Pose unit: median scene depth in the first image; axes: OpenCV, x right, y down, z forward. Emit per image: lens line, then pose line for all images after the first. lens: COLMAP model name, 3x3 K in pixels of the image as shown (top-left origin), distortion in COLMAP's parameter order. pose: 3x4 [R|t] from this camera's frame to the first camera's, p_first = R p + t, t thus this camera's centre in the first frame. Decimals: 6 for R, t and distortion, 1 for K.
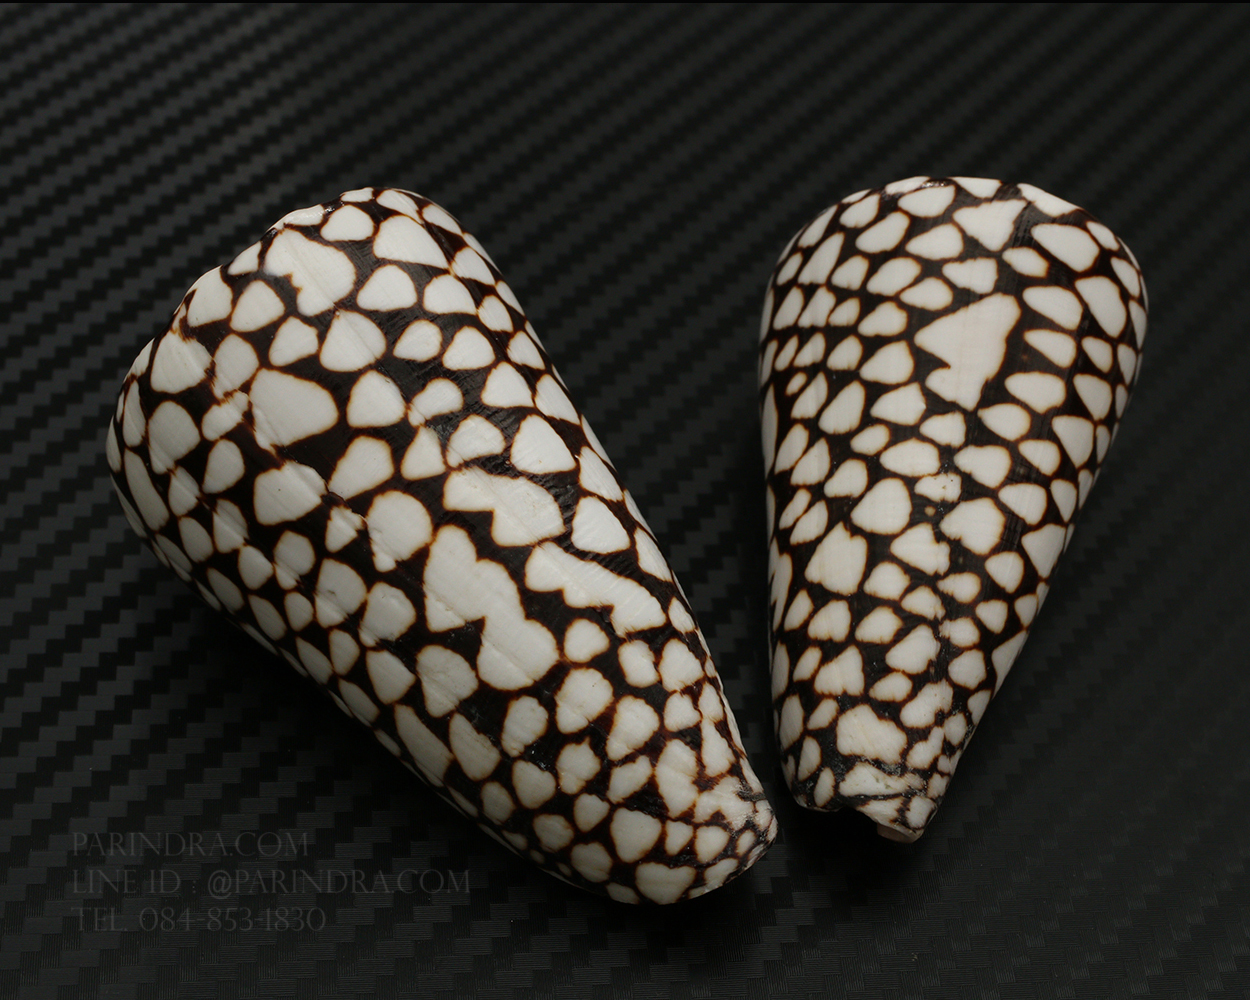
lens RADIAL K [[2613.9, 0, 625.0], [0, 2613.9, 500.0], [0, 0, 1]] dist [-0.064086, 0.030764]
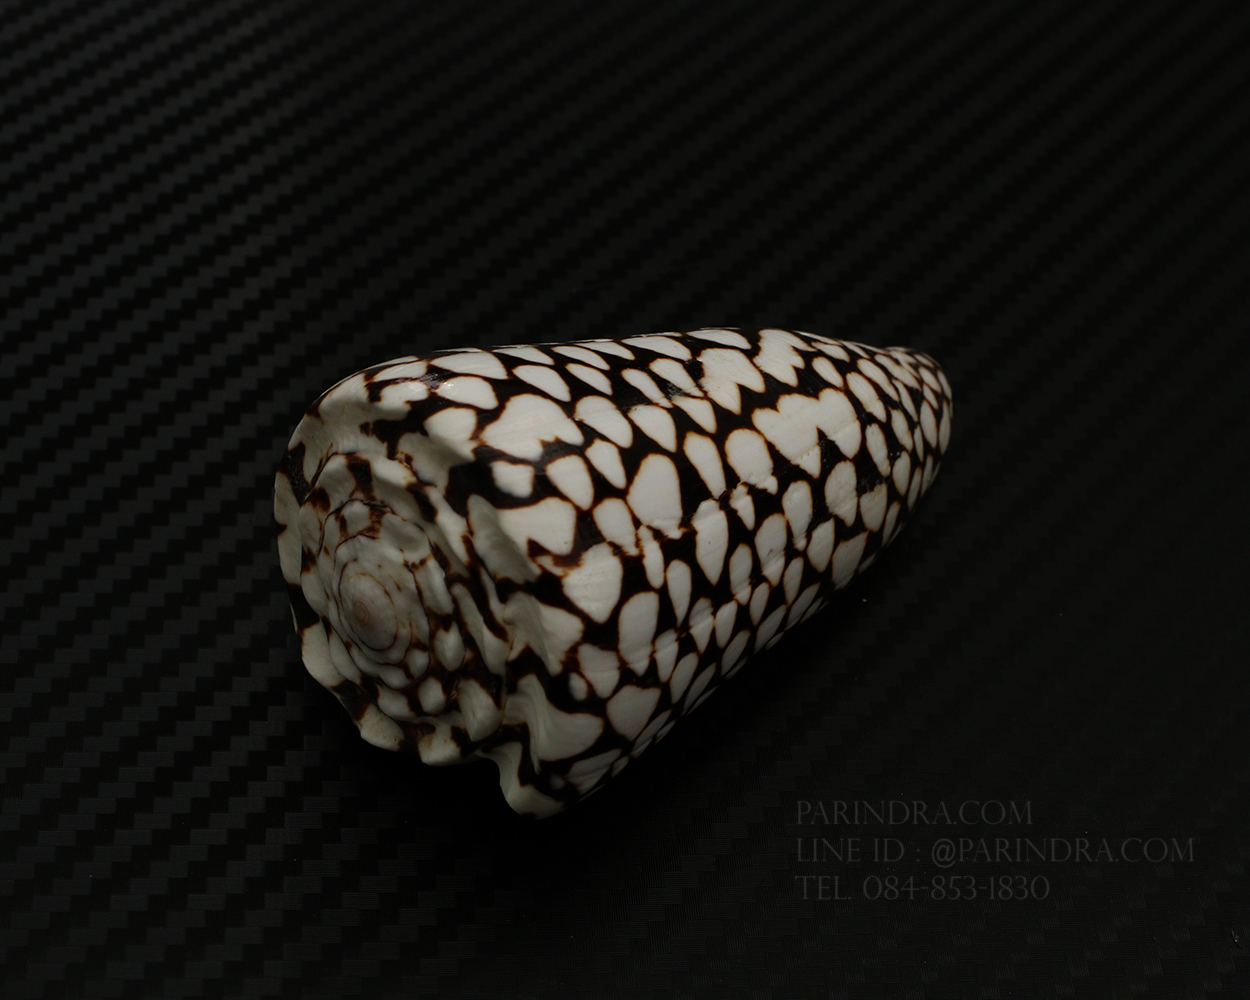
lens RADIAL K [[2597.4, 0, 625.0], [0, 2597.4, 500.0], [0, 0, 1]] dist [-0.054792, -0.171767]
pose [[0.004420, -0.764382, 0.644749, -0.764187], [0.670757, 0.480462, 0.565014, -0.597547], [-0.741664, 0.429973, 0.514838, 0.508464]]
